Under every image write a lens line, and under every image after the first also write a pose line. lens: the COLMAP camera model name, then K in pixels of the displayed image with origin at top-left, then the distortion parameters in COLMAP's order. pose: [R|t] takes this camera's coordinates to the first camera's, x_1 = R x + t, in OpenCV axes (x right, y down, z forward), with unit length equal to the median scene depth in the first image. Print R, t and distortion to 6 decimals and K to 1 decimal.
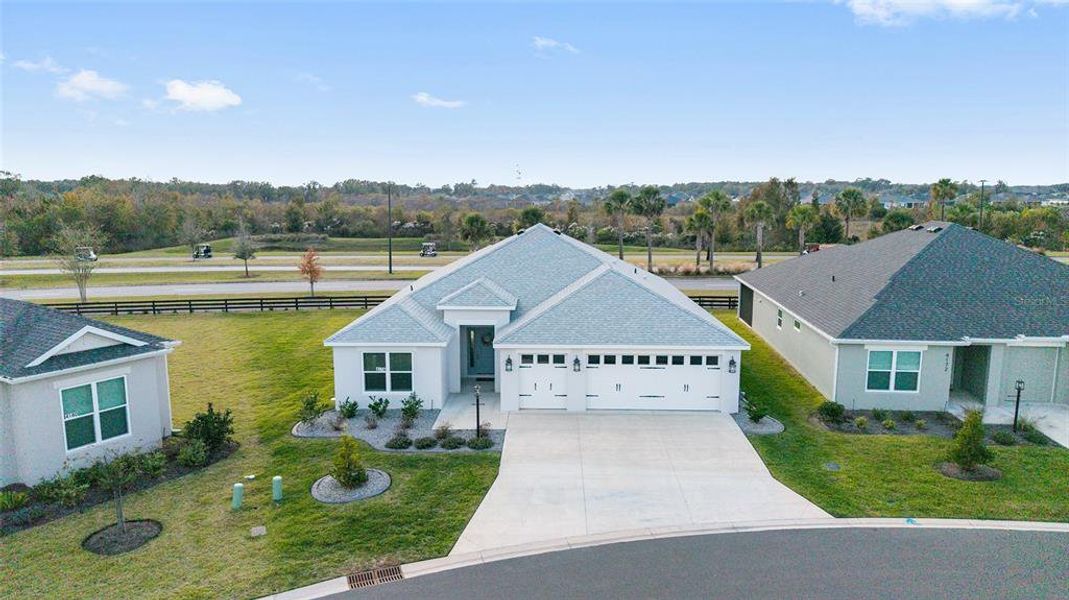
lens RADIAL K [[706.2, 0, 539.0], [0, 706.2, 302.5], [0, 0, 1]] dist [0.030372, -0.030720]
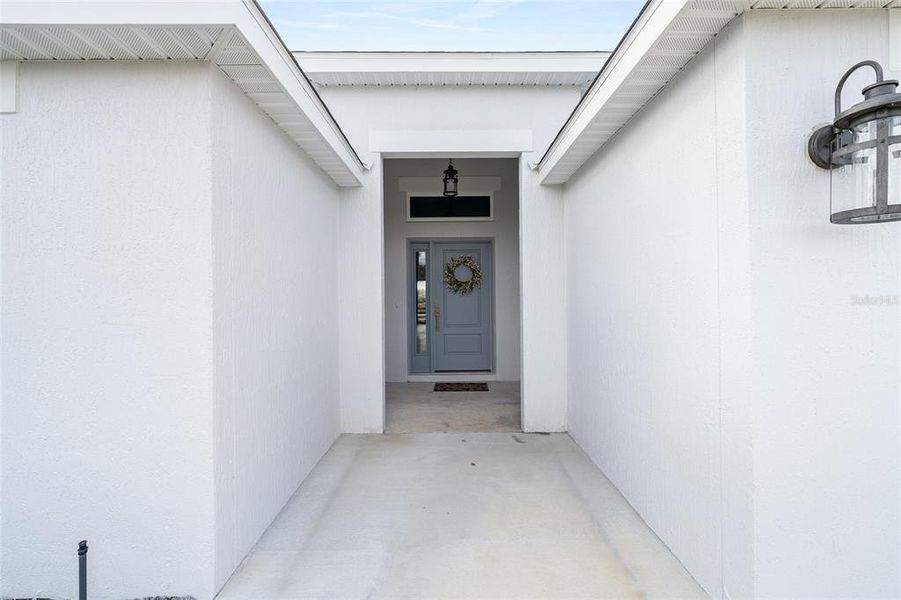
lens RADIAL K [[371.6, 0, 455.2], [0, 371.6, 296.2], [0, 0, 1]] dist [-0.002783, 0.000709]
pose [[0.999159, -0.005495, 0.040629, -0.100607], [0.012248, 0.985731, -0.167883, 0.112986], [-0.039127, 0.168240, 0.984969, 0.953162]]
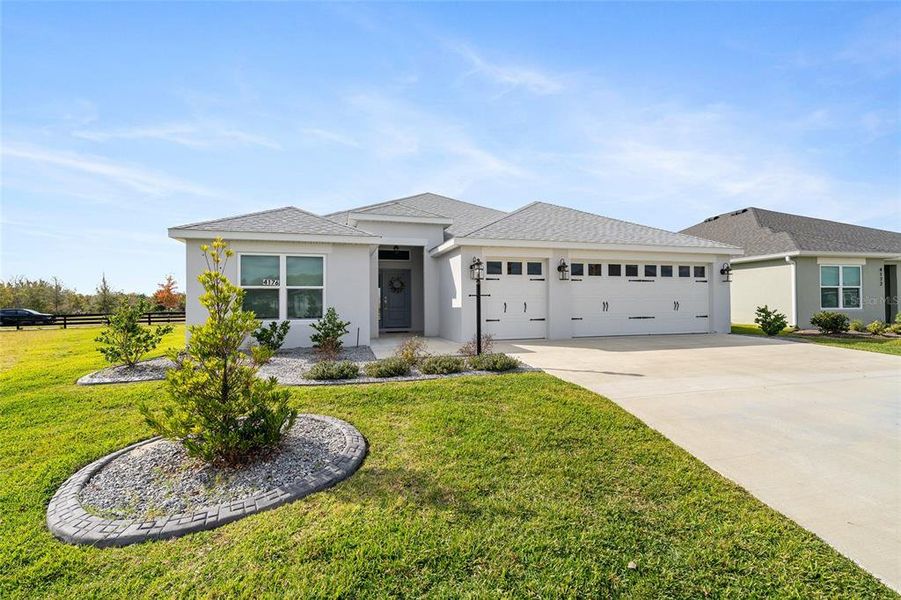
lens RADIAL K [[400.5, 0, 450.8], [0, 400.5, 308.5], [0, 0, 1]] dist [-0.002888, 0.000396]
pose [[0.957334, -0.008509, 0.288858, -0.176666], [0.050944, 0.988882, -0.139707, 0.175874], [-0.284458, 0.148462, 0.947124, 0.637351]]
